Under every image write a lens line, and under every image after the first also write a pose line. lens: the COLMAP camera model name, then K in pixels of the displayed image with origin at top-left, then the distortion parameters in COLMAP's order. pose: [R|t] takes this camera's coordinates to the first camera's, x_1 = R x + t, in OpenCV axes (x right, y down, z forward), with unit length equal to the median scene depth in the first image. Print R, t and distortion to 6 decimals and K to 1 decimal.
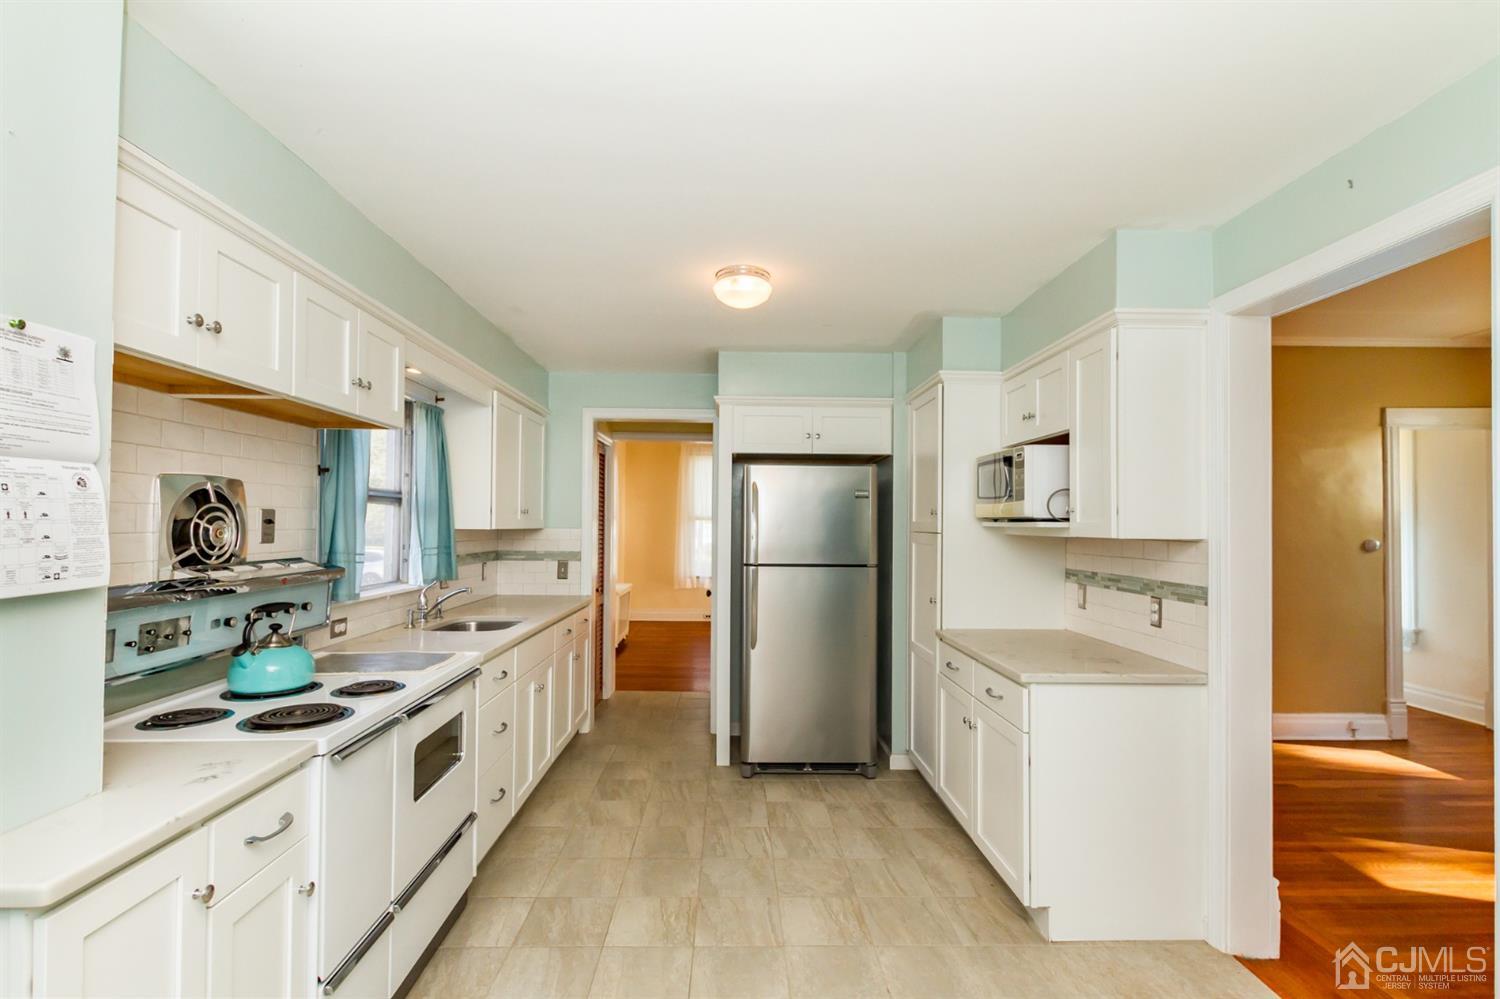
lens RADIAL K [[682.9, 0, 749.6], [0, 682.9, 501.3], [0, 0, 1]] dist [0.010271, -0.001358]
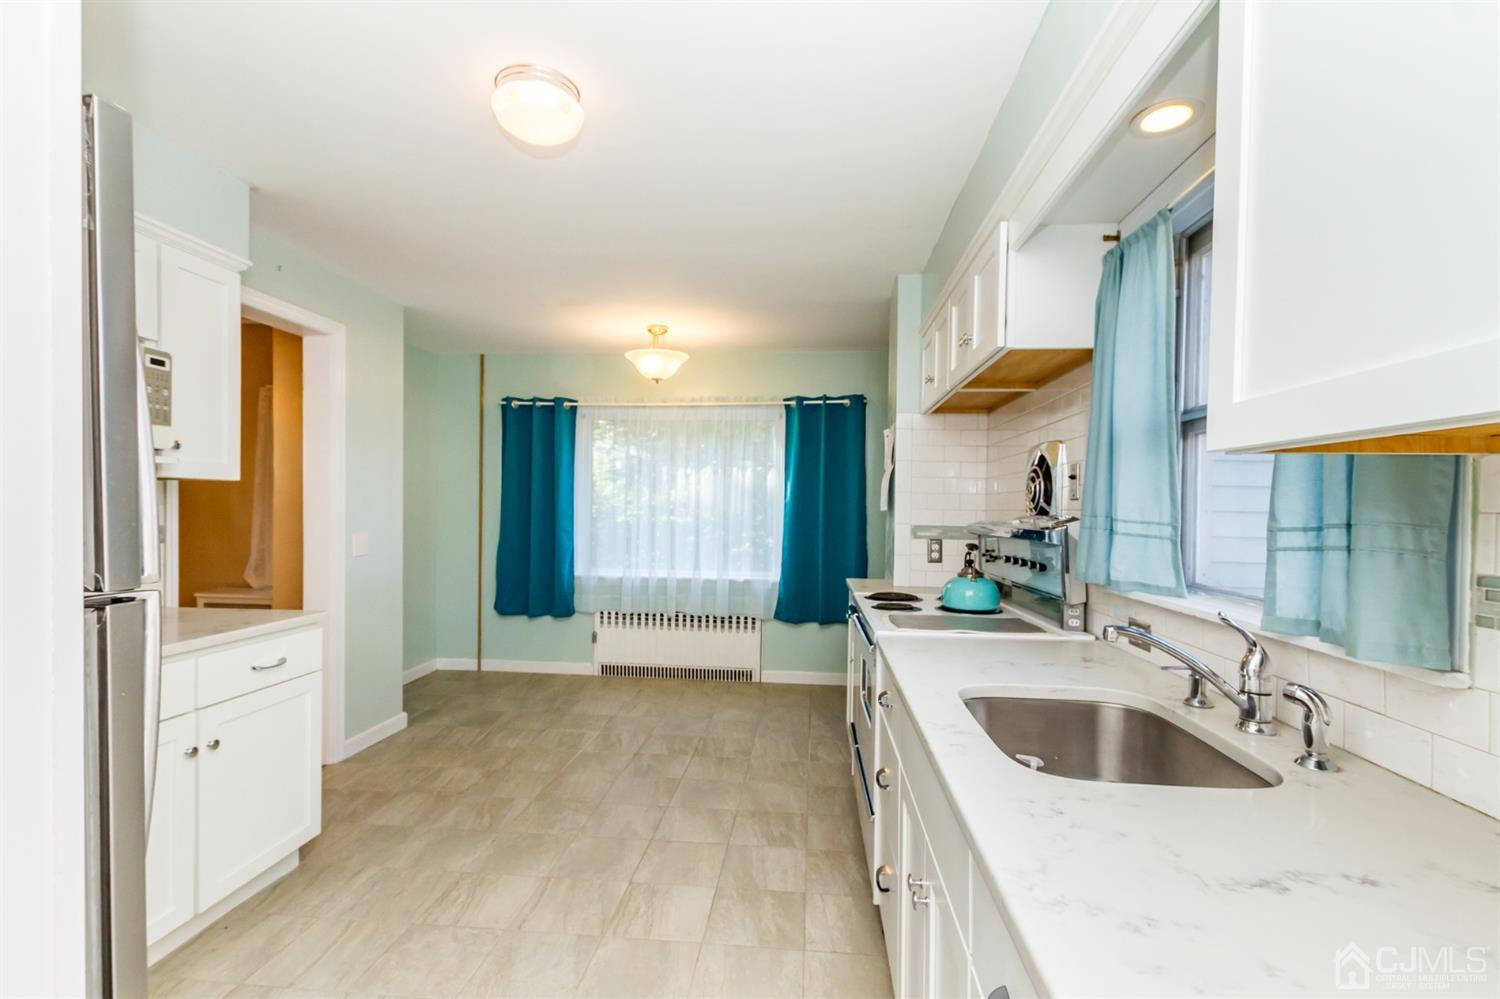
lens RADIAL K [[682.9, 0, 778.4], [0, 682.9, 522.0], [0, 0, 1]] dist [0.010271, -0.001358]
pose [[-0.995079, -0.022674, 0.096454, -0.320497], [-0.024011, 0.999631, -0.012715, 0.093108], [-0.096130, -0.014969, -0.995256, 1.636755]]
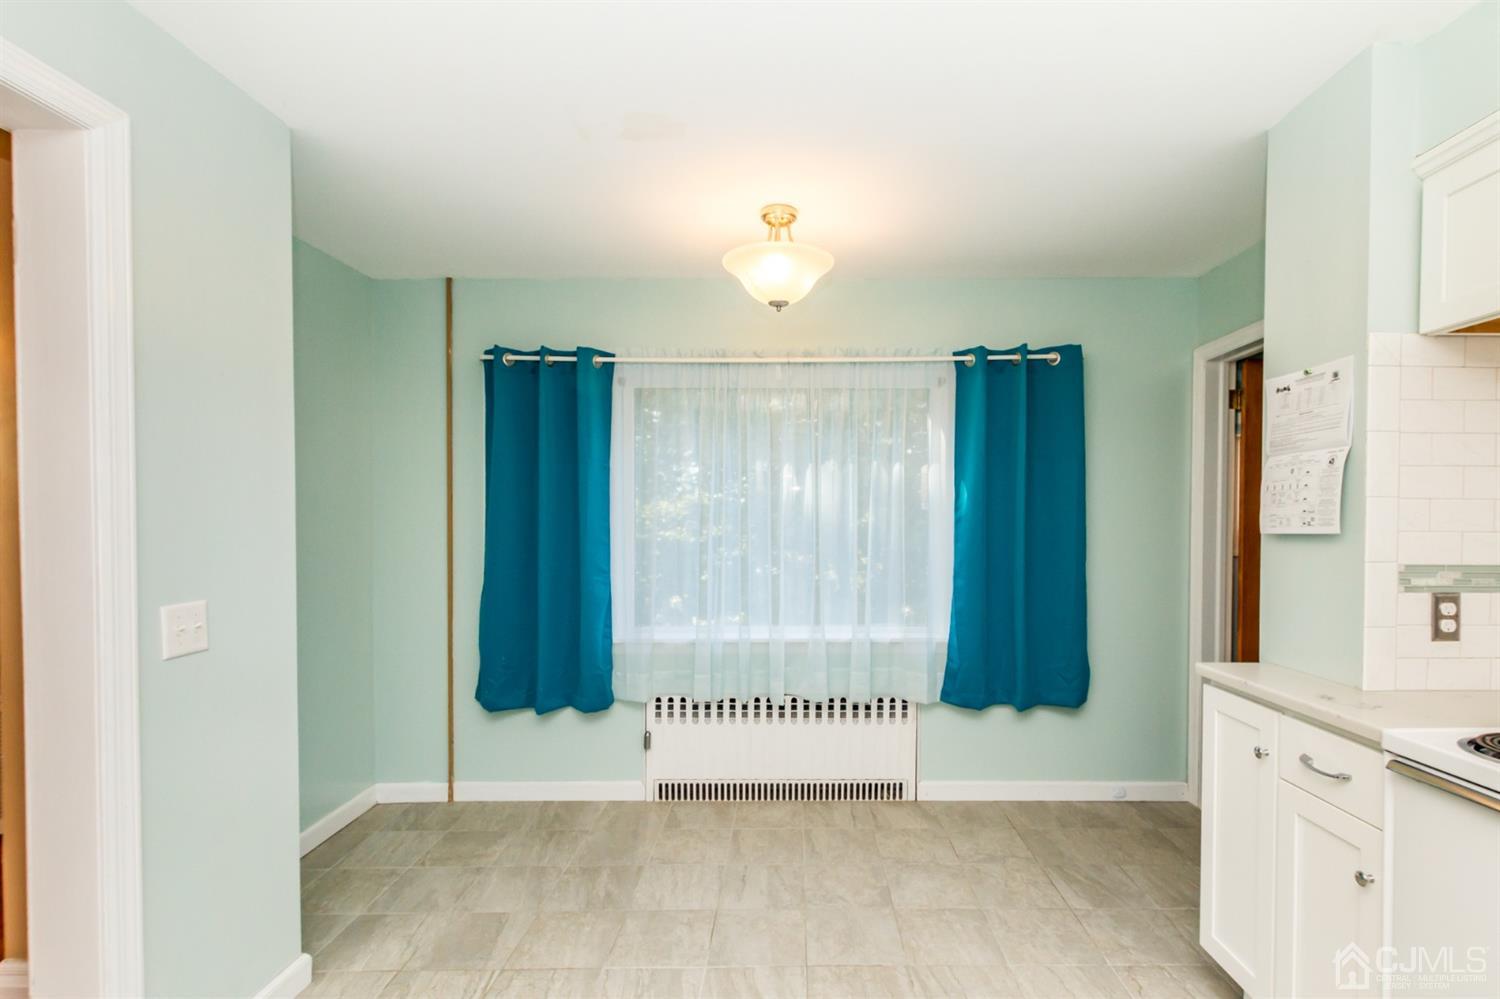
lens RADIAL K [[682.9, 0, 821.7], [0, 682.9, 530.7], [0, 0, 1]] dist [0.010271, -0.001358]
pose [[-0.999957, -0.007199, -0.005832, 0.047779], [-0.007106, 0.999850, -0.015823, 0.062470], [0.005945, -0.015781, -0.999858, 1.015066]]
